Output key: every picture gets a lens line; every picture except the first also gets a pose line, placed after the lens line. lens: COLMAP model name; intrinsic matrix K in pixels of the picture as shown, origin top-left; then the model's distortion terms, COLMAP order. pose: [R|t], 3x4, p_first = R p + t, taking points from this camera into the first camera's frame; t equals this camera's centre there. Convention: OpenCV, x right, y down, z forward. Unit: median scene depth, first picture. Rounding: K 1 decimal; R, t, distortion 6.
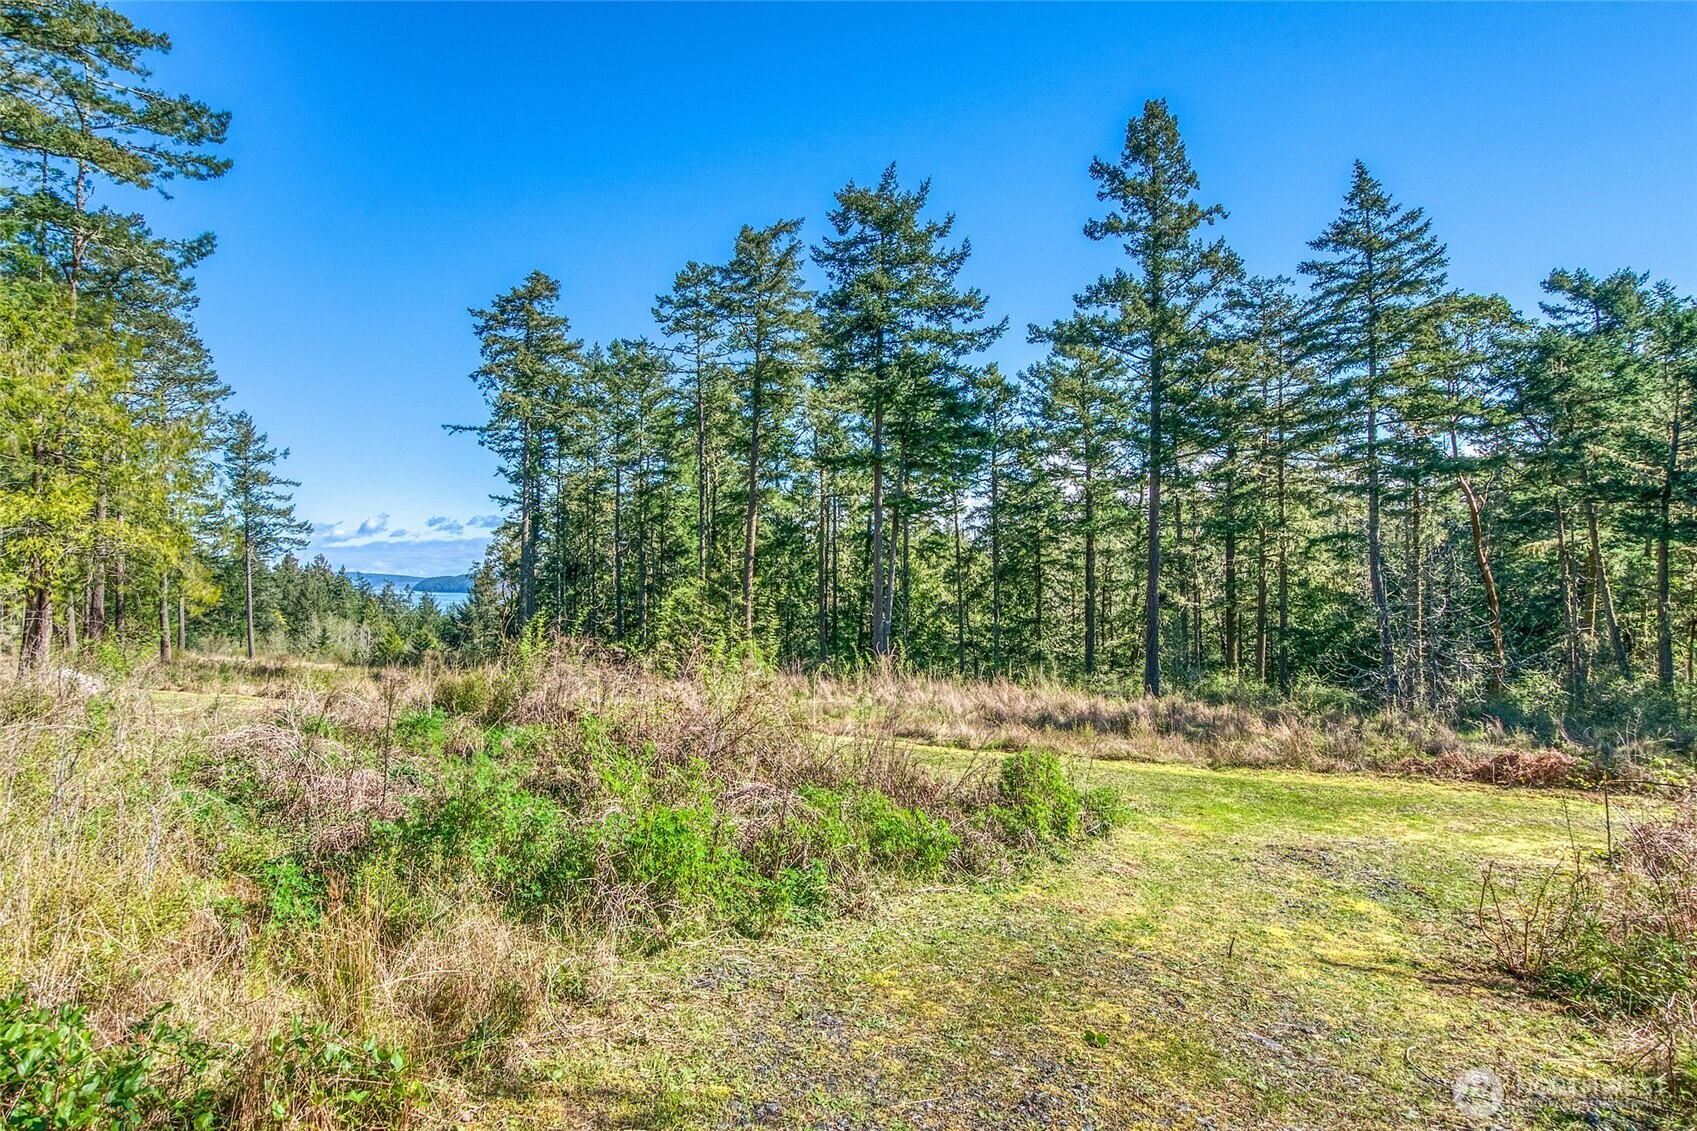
lens RADIAL K [[919.8, 0, 771.9], [0, 919.8, 560.0], [0, 0, 1]] dist [-0.014679, -0.000491]
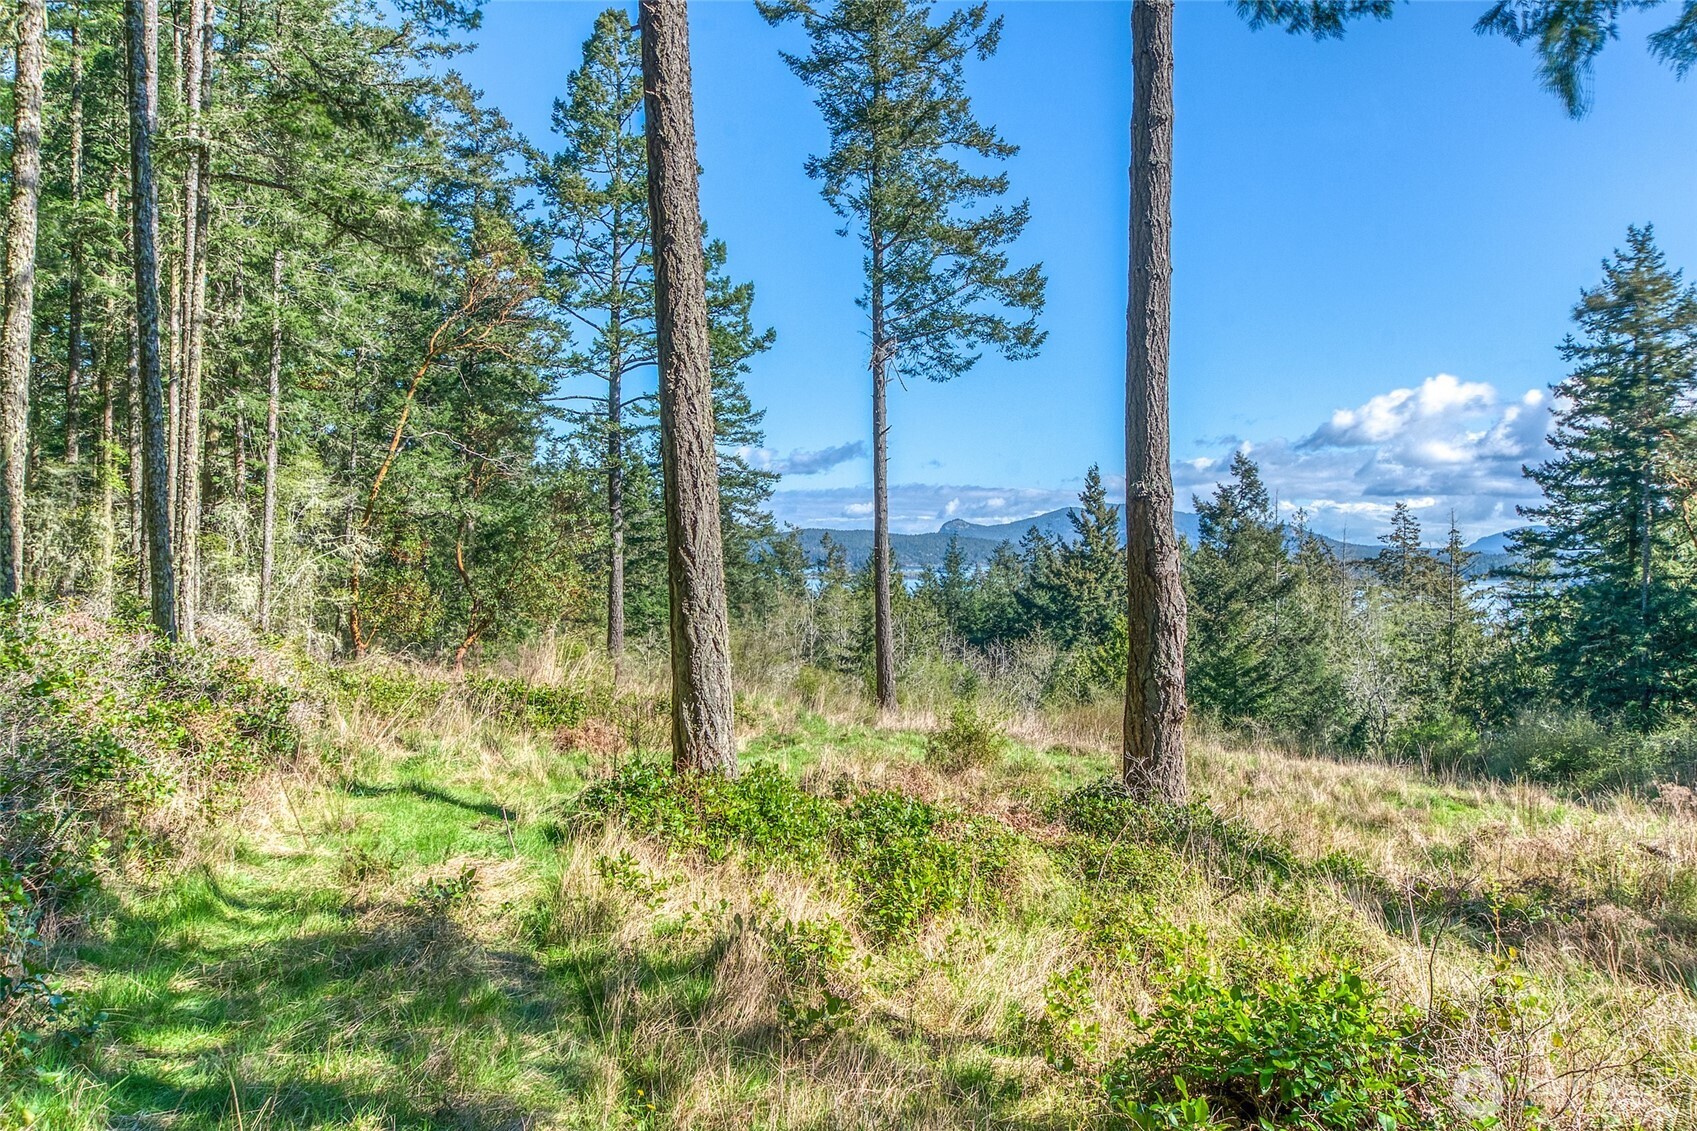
lens RADIAL K [[1391.3, 0, 845.9], [0, 1391.3, 564.5], [0, 0, 1]] dist [-0.002112, 0.007698]
pose [[0.968370, 0.018586, -0.248824, -0.457330], [-0.010241, 0.999342, 0.034791, 0.042865], [0.249307, -0.031142, 0.967924, 0.532361]]
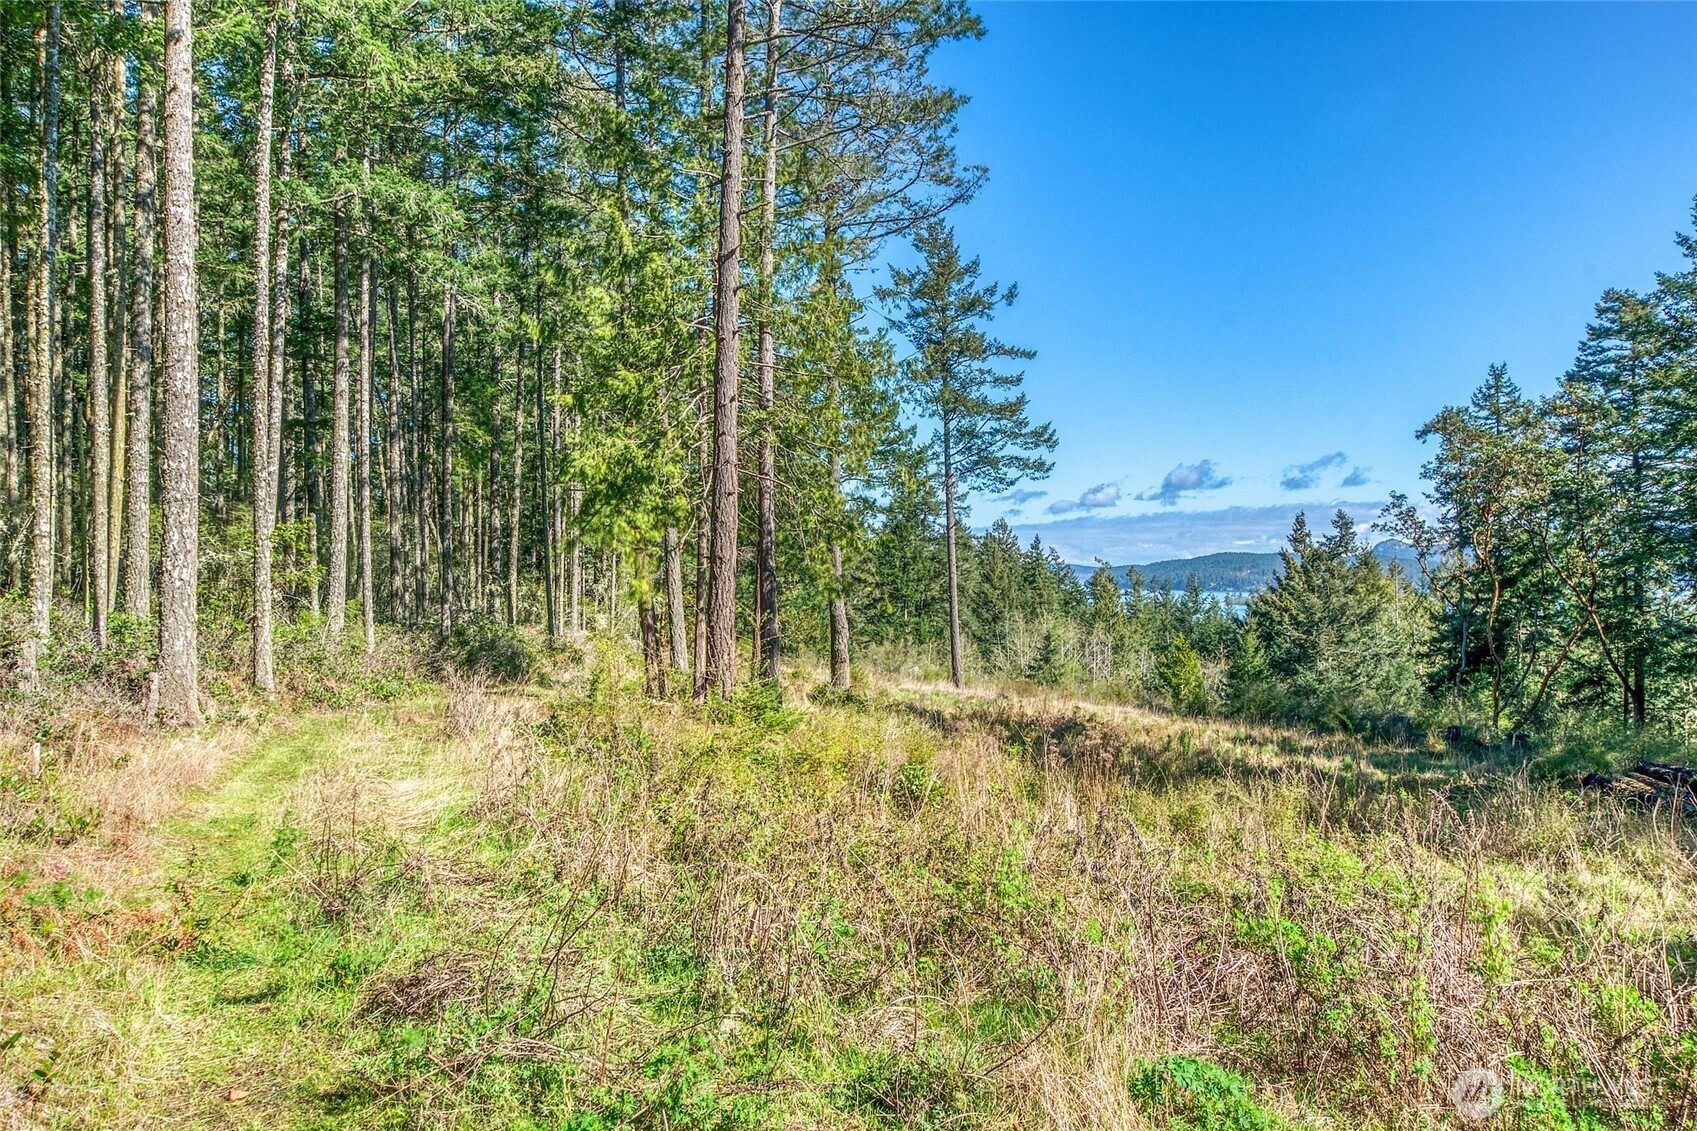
lens RADIAL K [[1391.3, 0, 845.8], [0, 1391.3, 554.1], [0, 0, 1]] dist [-0.002112, 0.007698]
pose [[0.856528, -0.006156, -0.516064, -0.203594], [0.011247, 0.999914, 0.006740, 0.024496], [0.515978, -0.011577, 0.856524, 0.271863]]
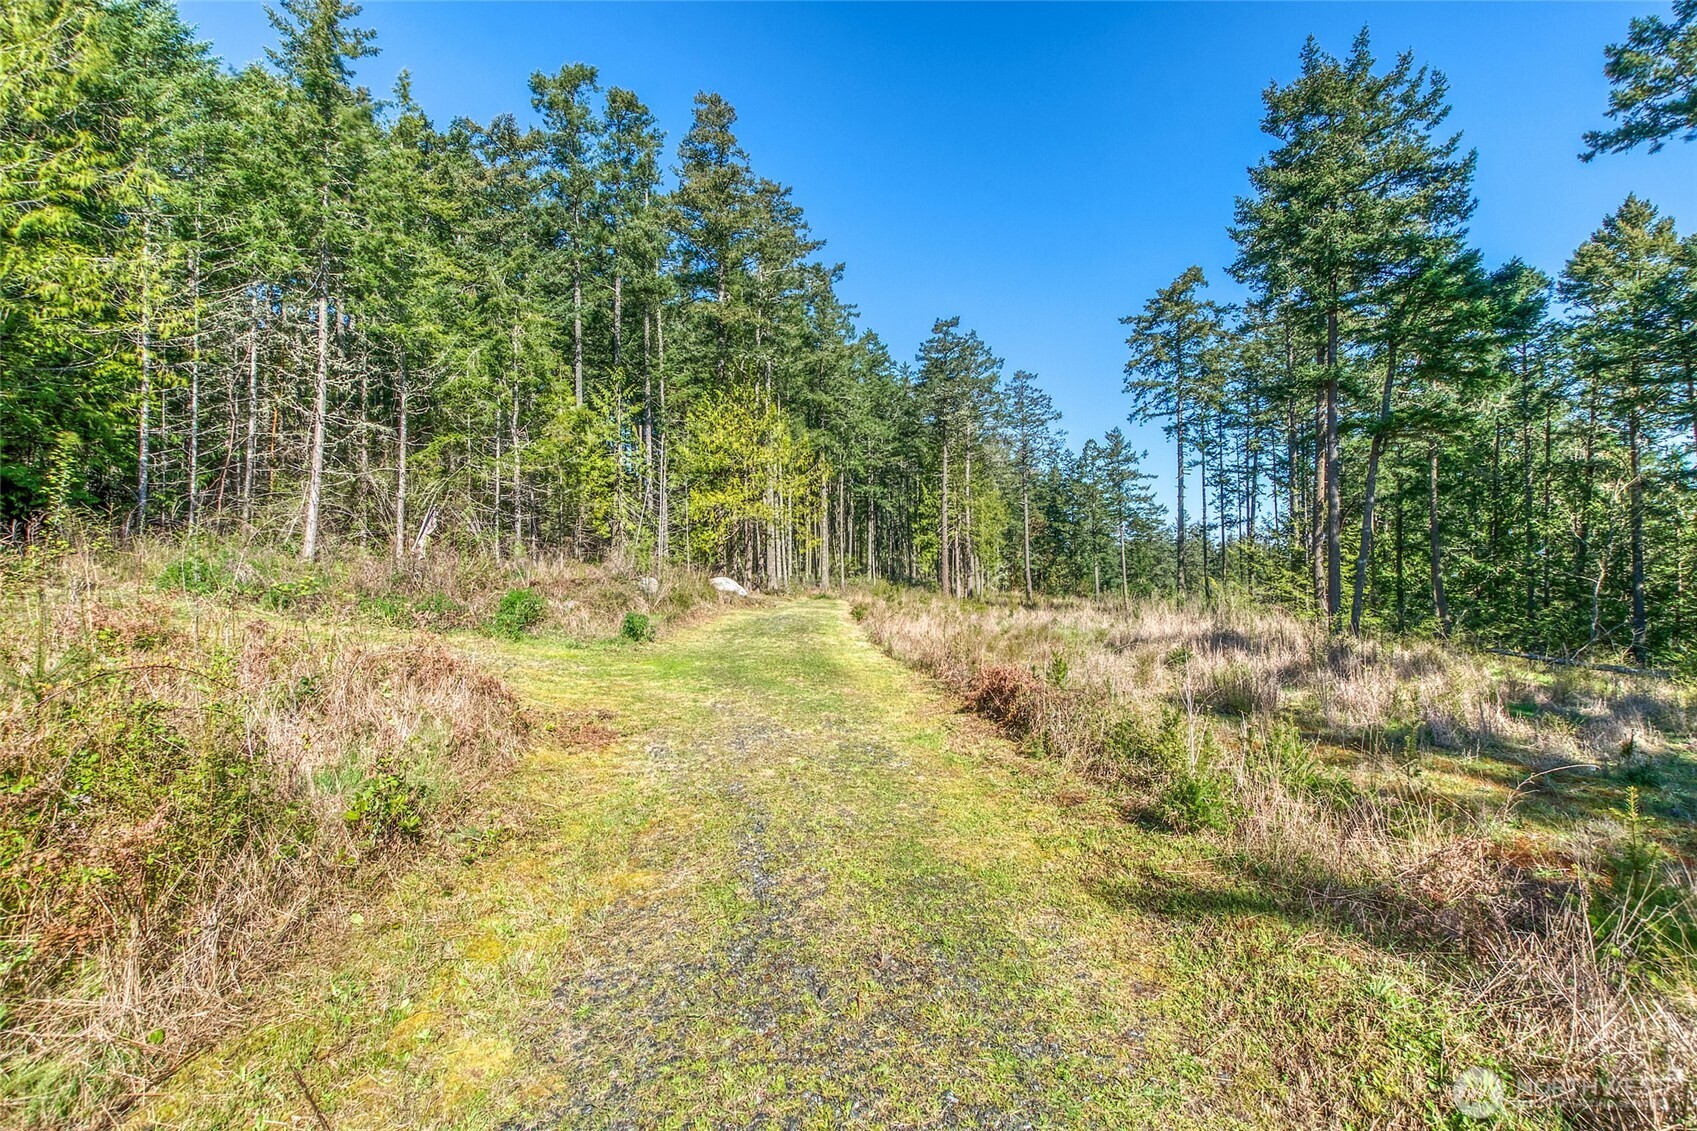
lens RADIAL K [[743.3, 0, 844.4], [0, 743.3, 566.7], [0, 0, 1]] dist [-0.016516, 0.000424]
pose [[0.499967, -0.000769, -0.866044, 0.176153], [0.028614, 0.999468, 0.015631, 0.016513], [0.865572, -0.032596, 0.499723, 0.085731]]
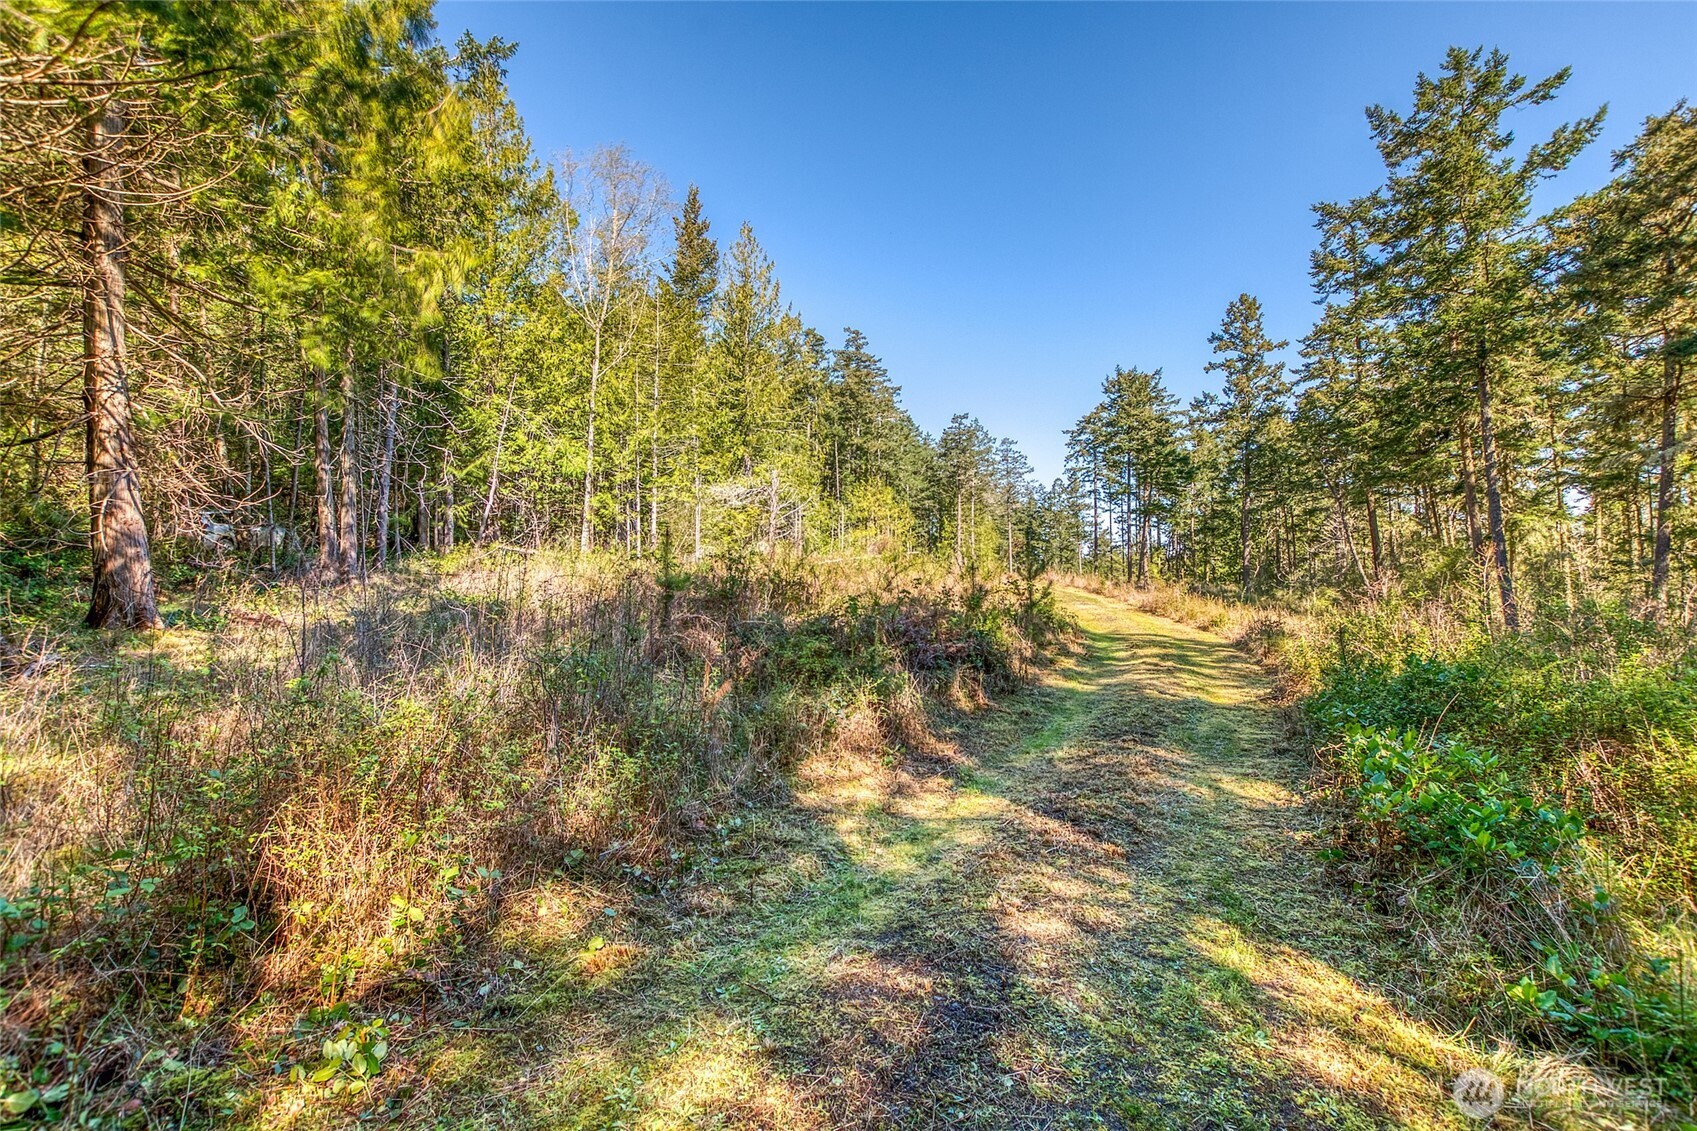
lens RADIAL K [[743.3, 0, 853.5], [0, 743.3, 565.5], [0, 0, 1]] dist [-0.016516, 0.000424]
pose [[0.529076, -0.018743, -0.848367, 0.467118], [0.029526, 0.999557, -0.003669, 0.021501], [0.848061, -0.023107, 0.529395, -0.197329]]
